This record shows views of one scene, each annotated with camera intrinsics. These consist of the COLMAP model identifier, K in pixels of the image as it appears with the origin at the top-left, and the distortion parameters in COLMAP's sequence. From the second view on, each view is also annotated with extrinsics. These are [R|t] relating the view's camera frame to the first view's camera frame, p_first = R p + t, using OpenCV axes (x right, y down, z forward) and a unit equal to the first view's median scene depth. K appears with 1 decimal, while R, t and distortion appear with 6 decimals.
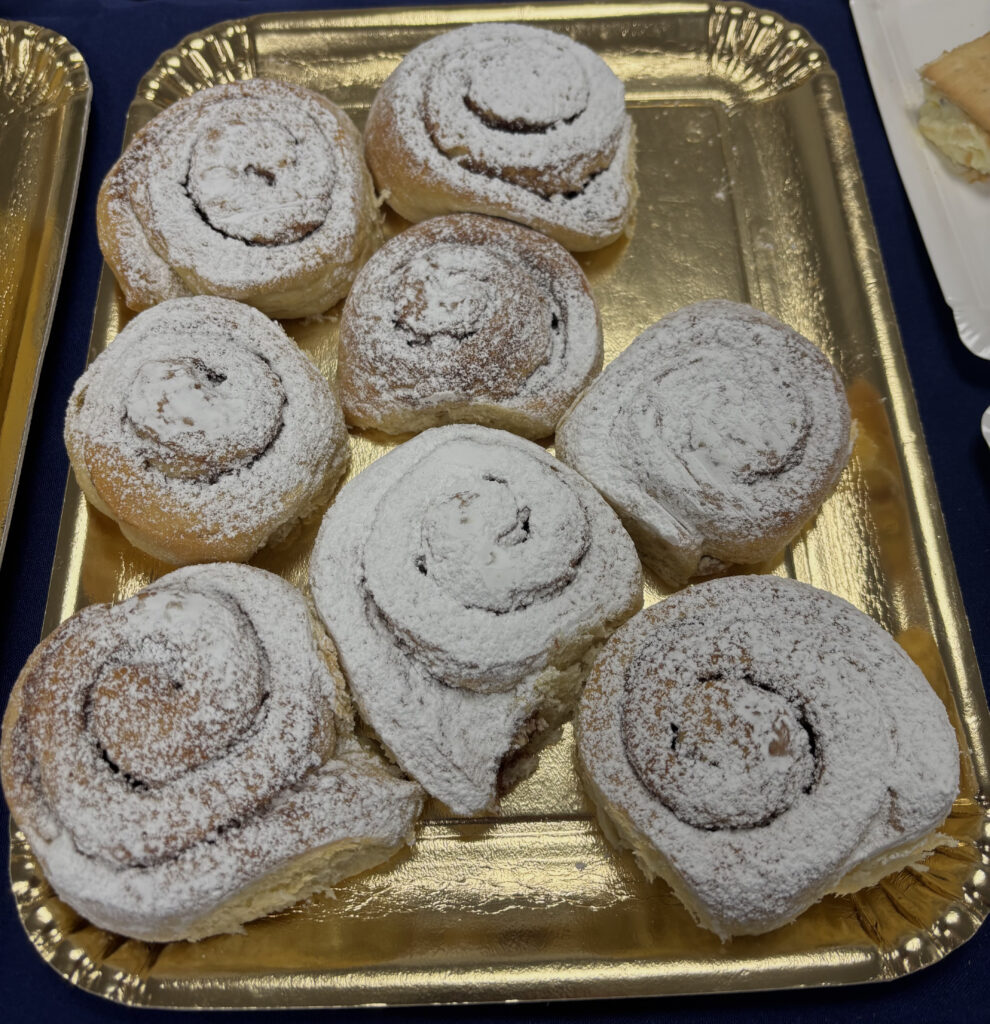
lens RADIAL K [[919.3, 0, 495.0], [0, 919.3, 512.0], [0, 0, 1]] dist [0.133940, -0.357894]
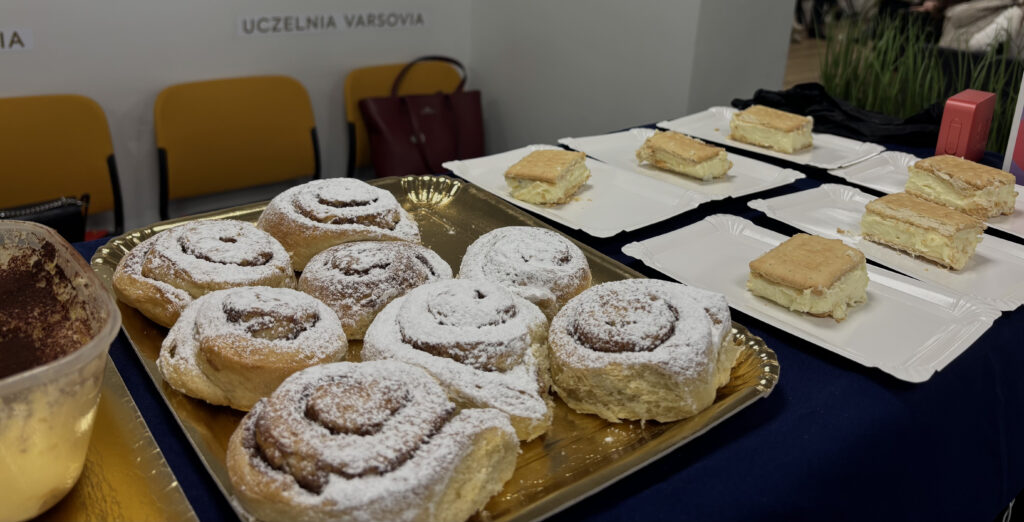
lens RADIAL K [[780.5, 0, 512.0], [0, 780.5, 261.0], [0, 0, 1]] dist [0.056760, -0.000821]
pose [[0.807668, -0.203402, 0.553444, -0.733780], [0.519131, 0.690379, -0.503865, 0.755309], [-0.279599, 0.694266, 0.663189, -0.082063]]
